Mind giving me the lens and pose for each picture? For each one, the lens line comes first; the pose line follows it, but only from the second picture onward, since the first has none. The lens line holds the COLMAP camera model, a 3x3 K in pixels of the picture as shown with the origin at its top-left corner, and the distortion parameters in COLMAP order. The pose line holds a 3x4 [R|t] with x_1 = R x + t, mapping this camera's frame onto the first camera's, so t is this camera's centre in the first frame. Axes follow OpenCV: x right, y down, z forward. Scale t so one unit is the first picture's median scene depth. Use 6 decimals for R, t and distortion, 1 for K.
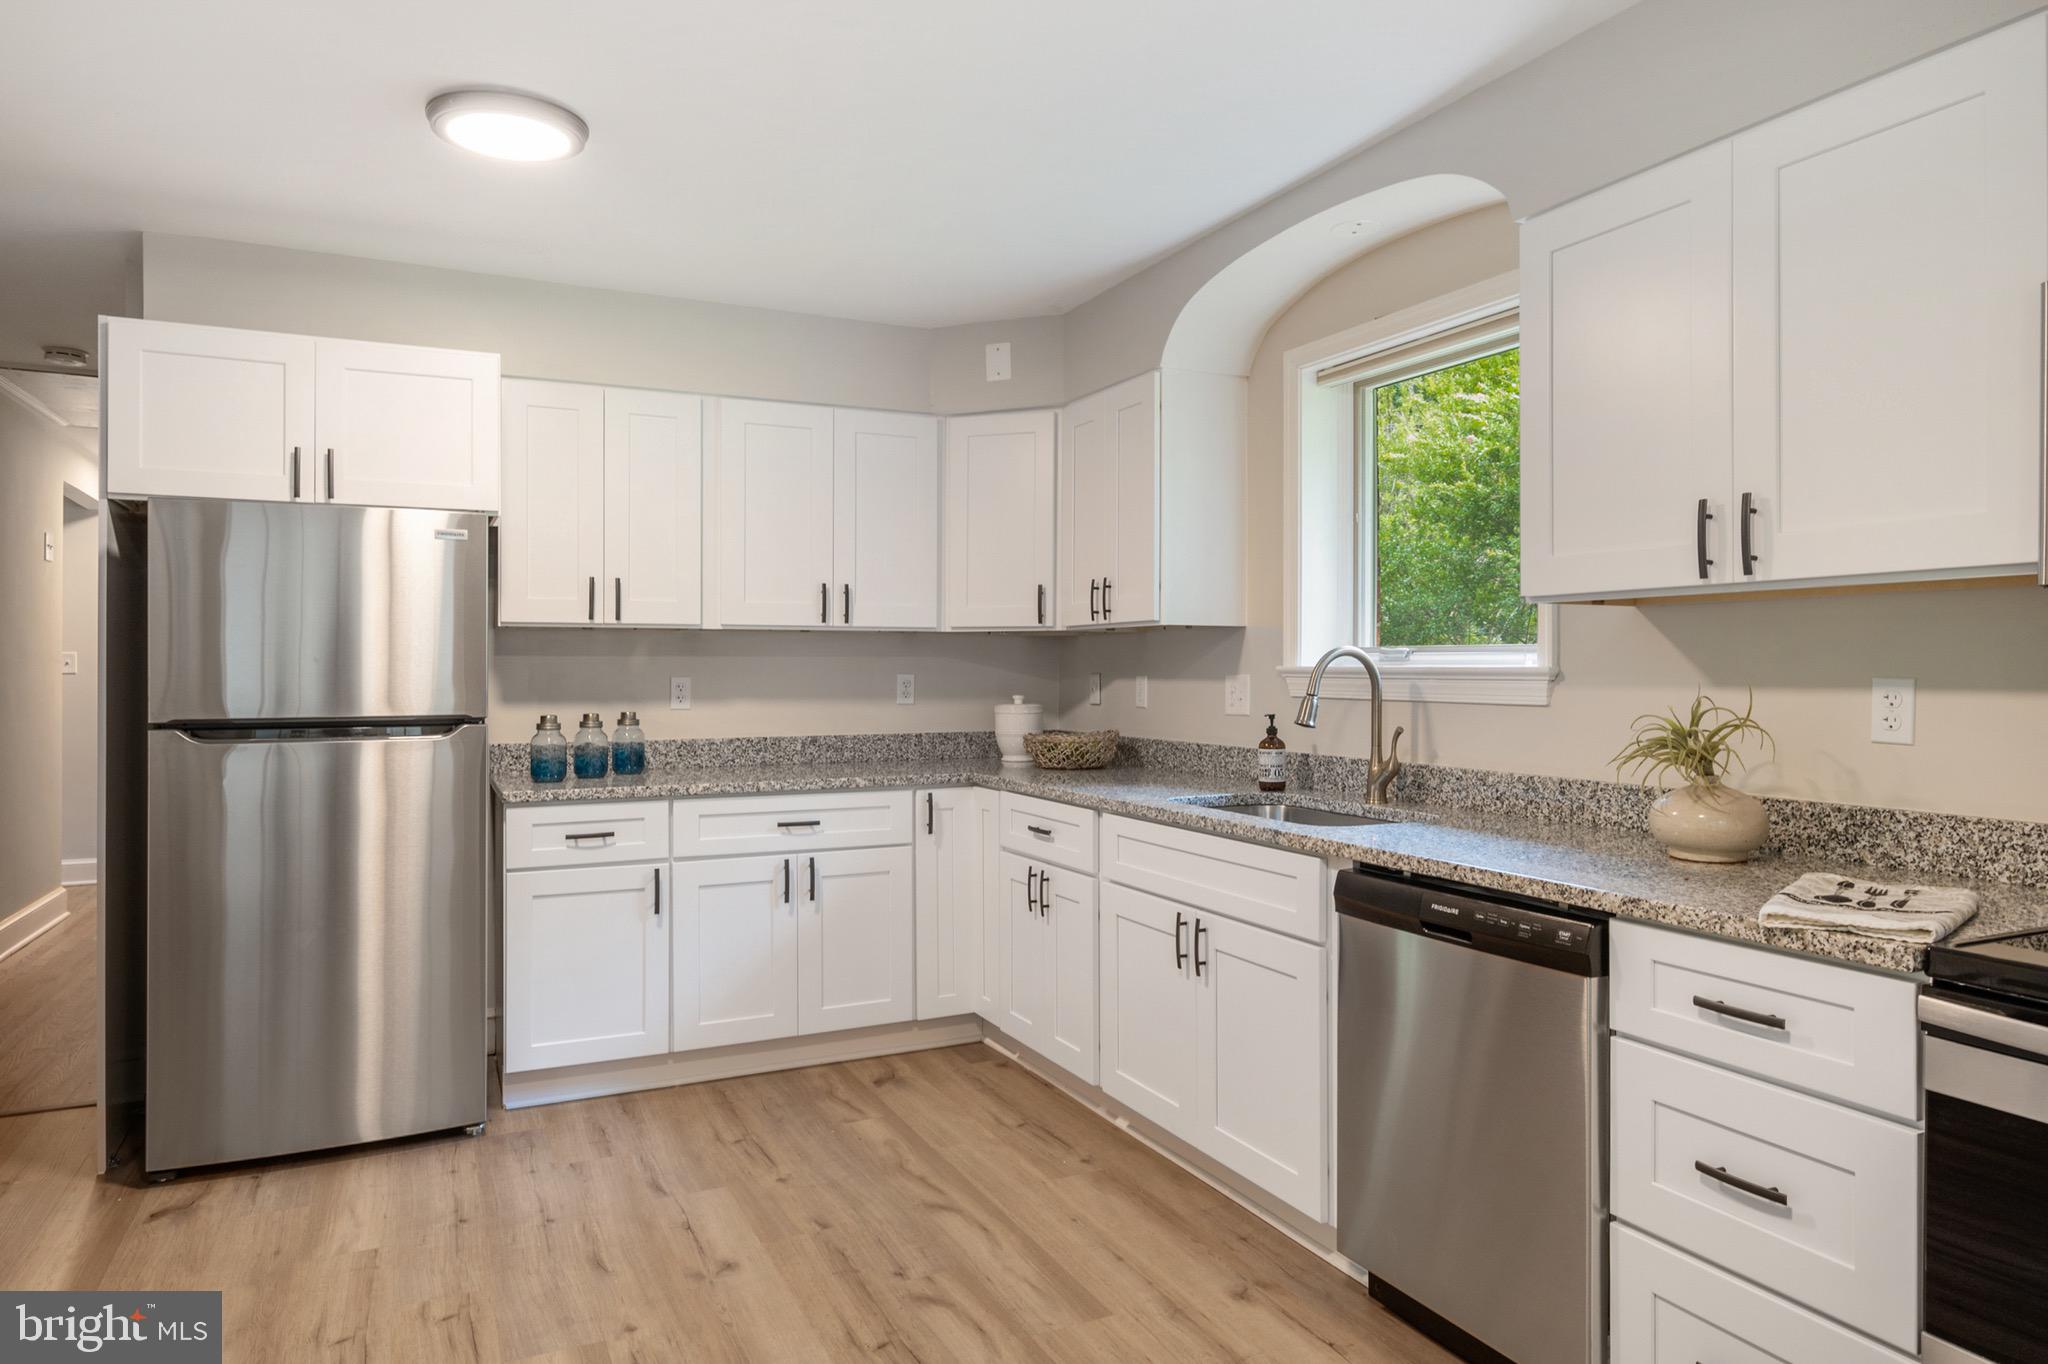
lens RADIAL K [[1335.3, 0, 1017.8], [0, 1335.3, 674.6], [0, 0, 1]] dist [0.002418, 0.000187]
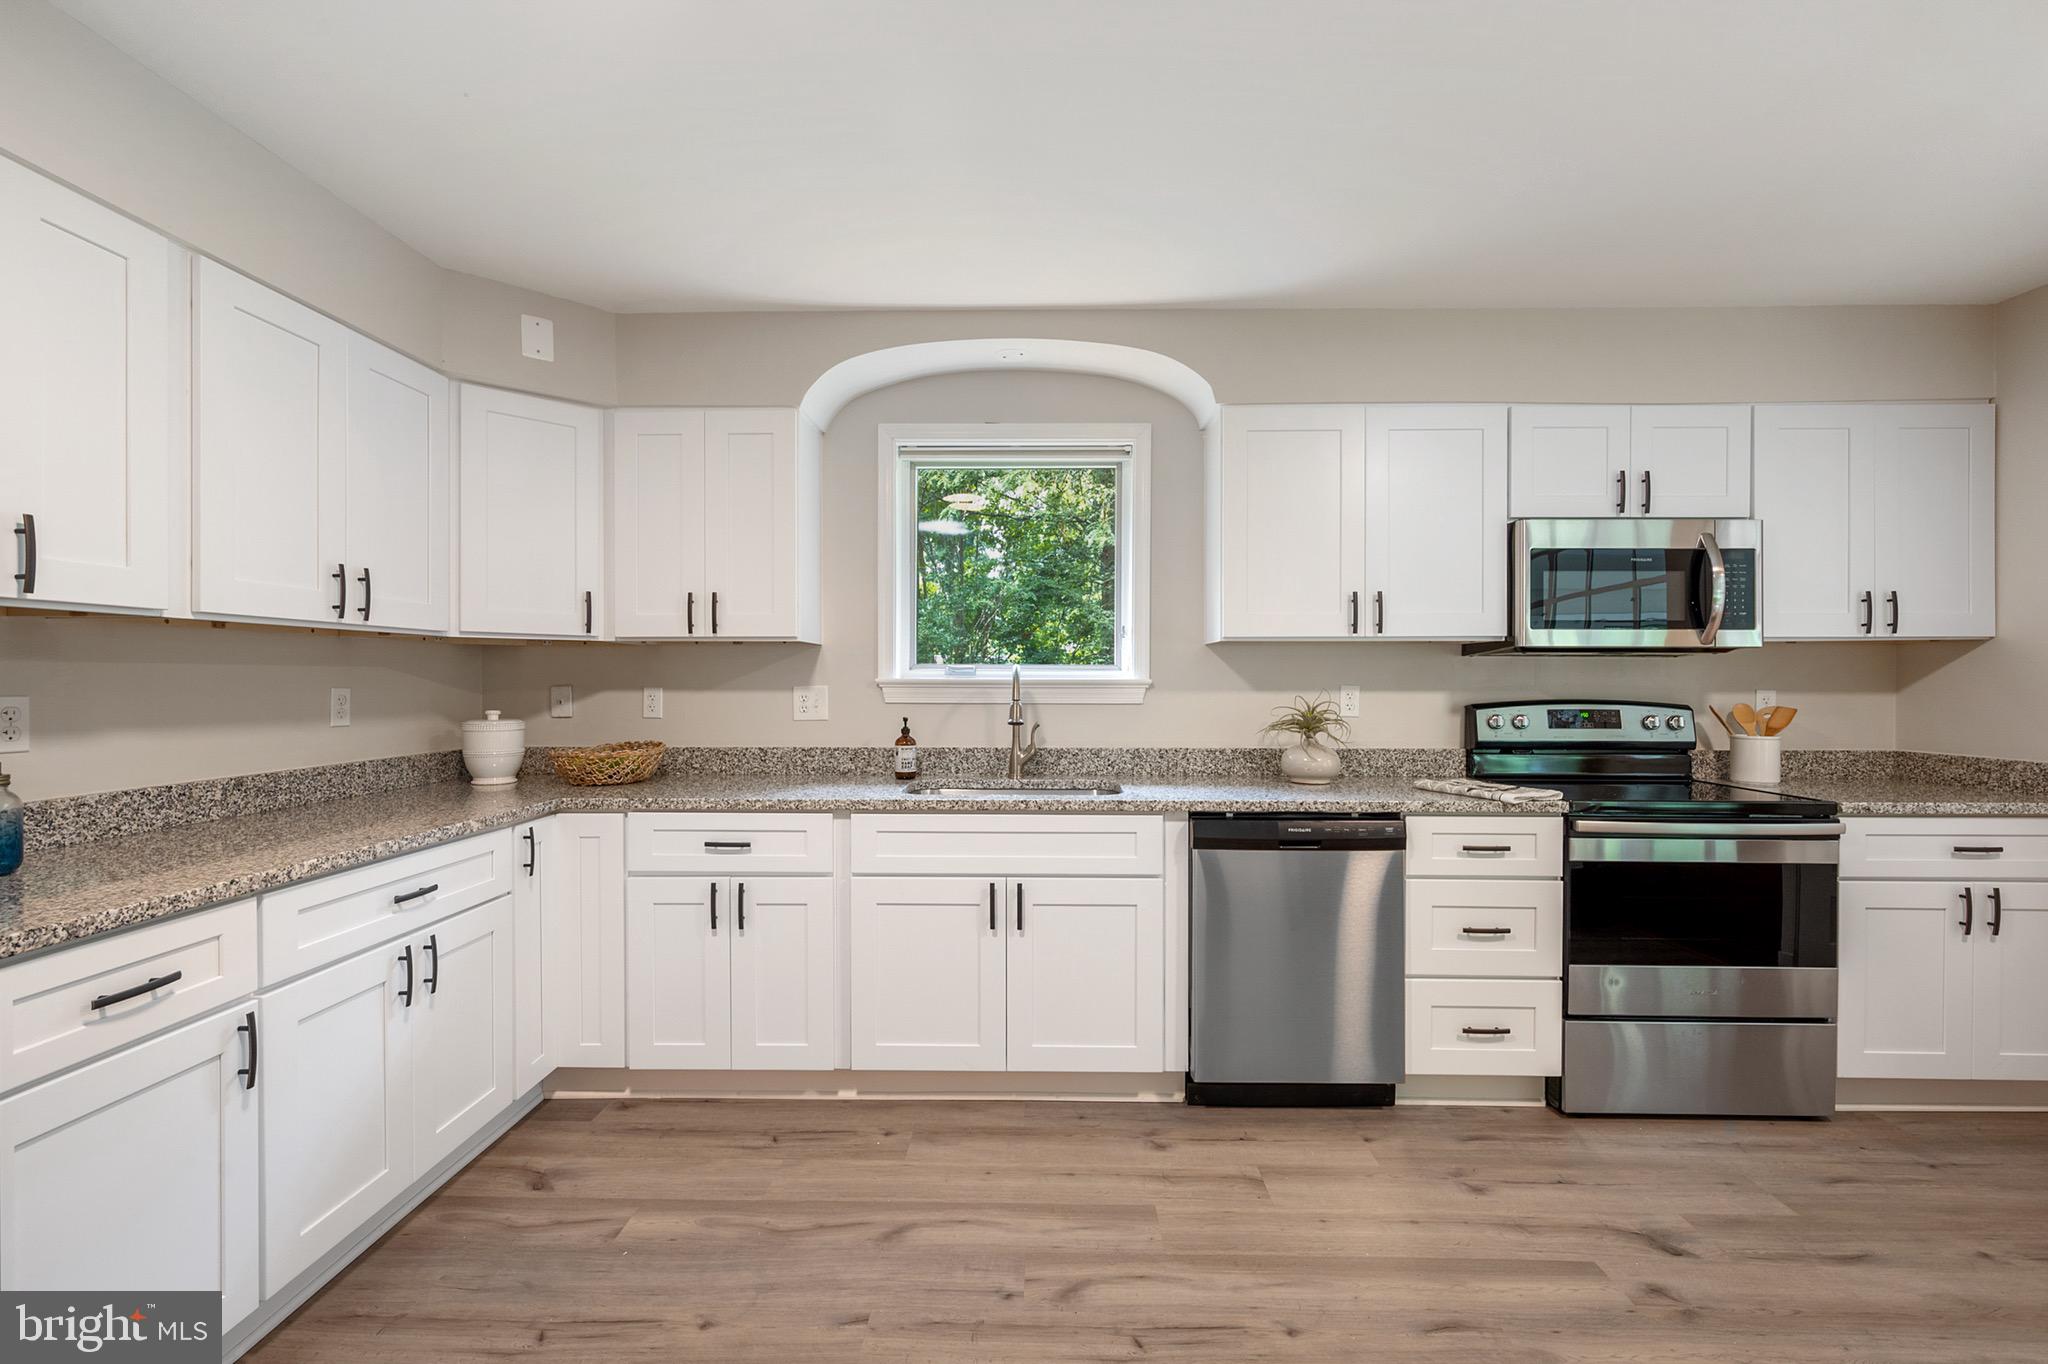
lens RADIAL K [[910.6, 0, 1028.0], [0, 910.6, 691.4], [0, 0, 1]] dist [0.000107, -0.000045]
pose [[0.420396, -0.011452, 0.907269, -0.527798], [0.004009, 0.999934, 0.010764, -0.003213], [-0.907332, -0.000888, 0.420414, 0.541874]]
